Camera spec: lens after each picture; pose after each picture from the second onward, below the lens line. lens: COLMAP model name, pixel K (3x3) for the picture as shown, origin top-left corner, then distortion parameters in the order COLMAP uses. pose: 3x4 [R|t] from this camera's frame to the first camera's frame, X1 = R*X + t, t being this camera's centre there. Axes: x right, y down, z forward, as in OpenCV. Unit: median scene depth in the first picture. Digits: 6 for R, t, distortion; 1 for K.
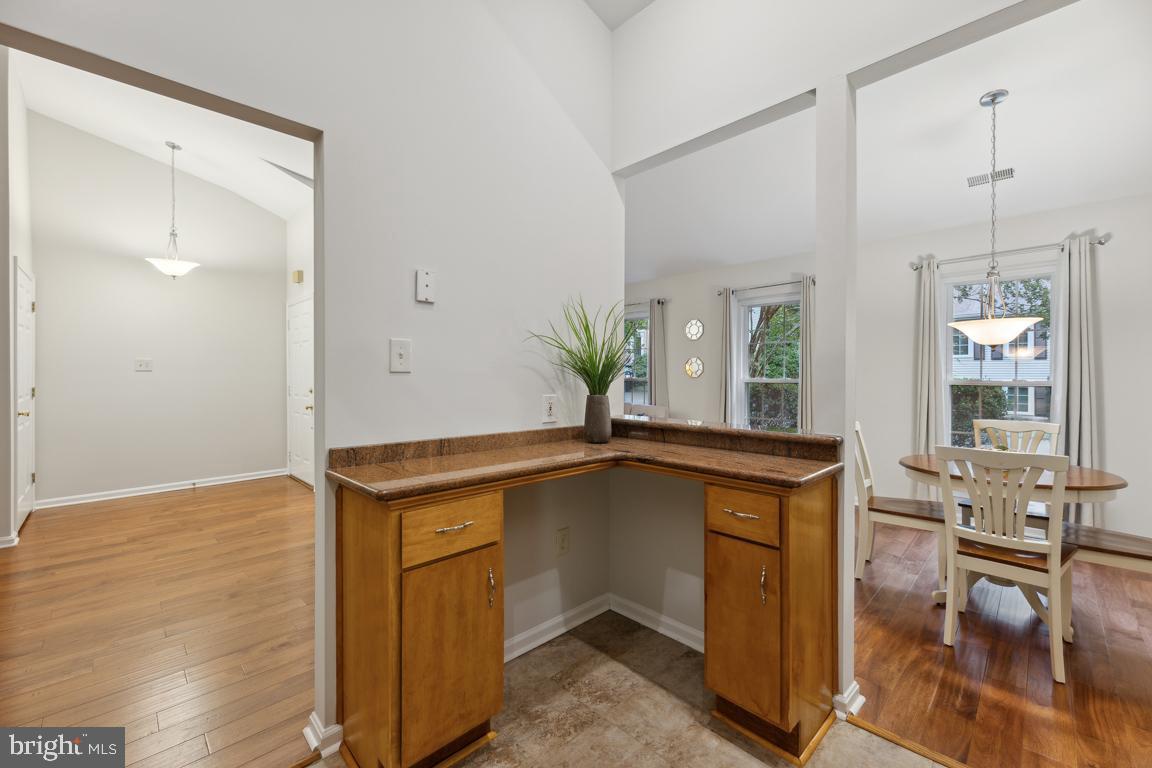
lens RADIAL K [[465.9, 0, 600.6], [0, 465.9, 377.0], [0, 0, 1]] dist [0.002354, -0.001052]
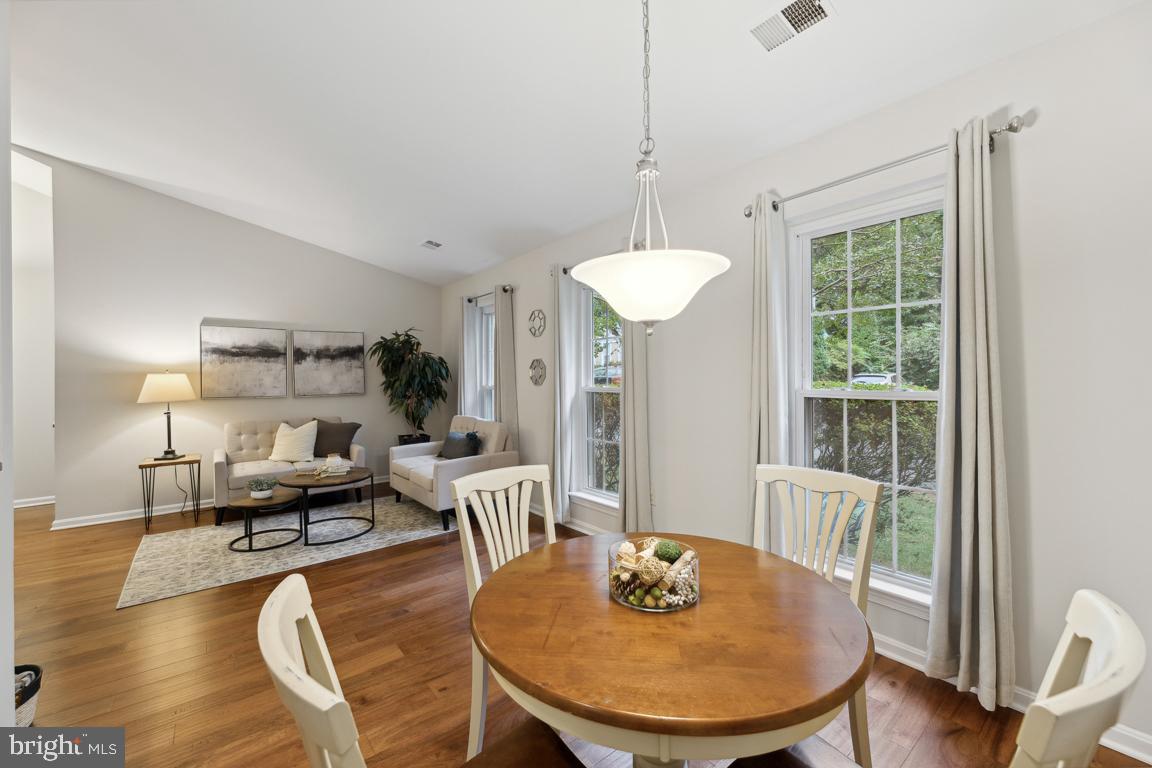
lens RADIAL K [[465.9, 0, 581.1], [0, 465.9, 377.9], [0, 0, 1]] dist [0.002354, -0.001052]
pose [[0.991836, -0.009606, -0.127159, 0.530930], [0.008602, 0.999927, -0.008440, -0.005441], [0.127231, 0.007278, 0.991846, 0.340954]]
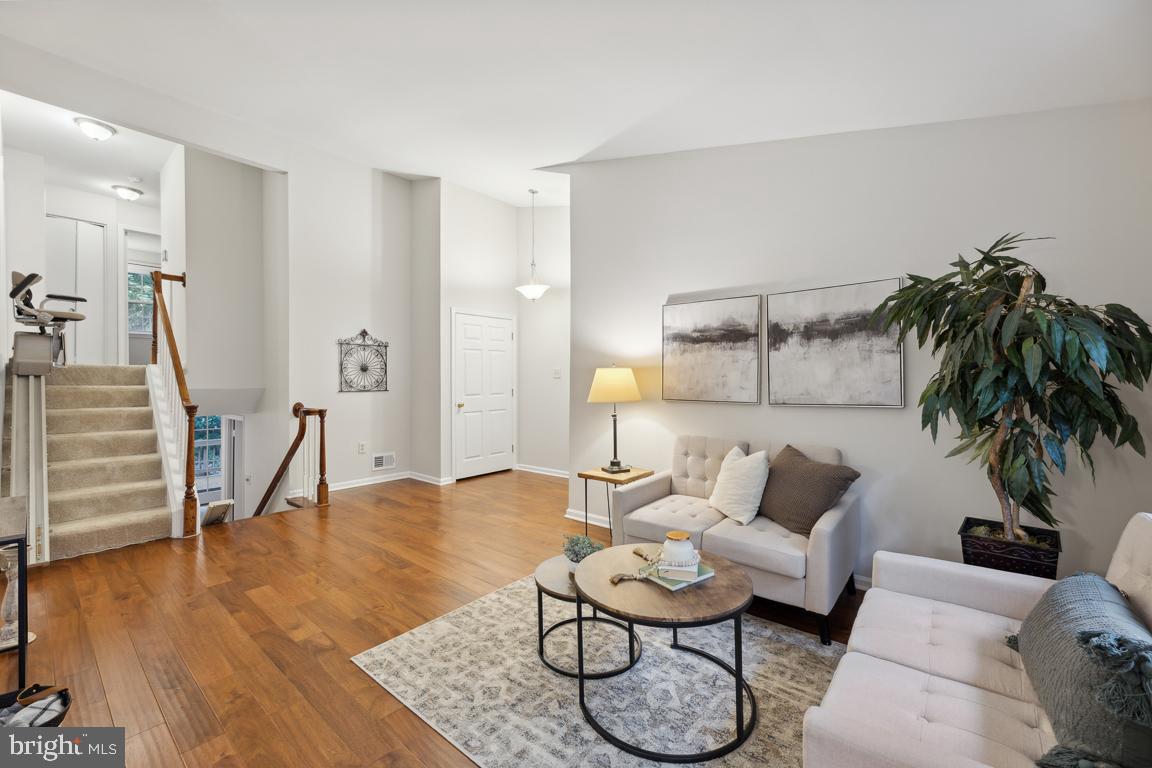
lens RADIAL K [[465.9, 0, 574.9], [0, 465.9, 381.9], [0, 0, 1]] dist [0.002354, -0.001052]
pose [[0.071087, 0.006632, -0.997448, 0.336987], [-0.010264, 0.999930, 0.005917, -0.010638], [0.997417, 0.009818, 0.071150, 1.123564]]
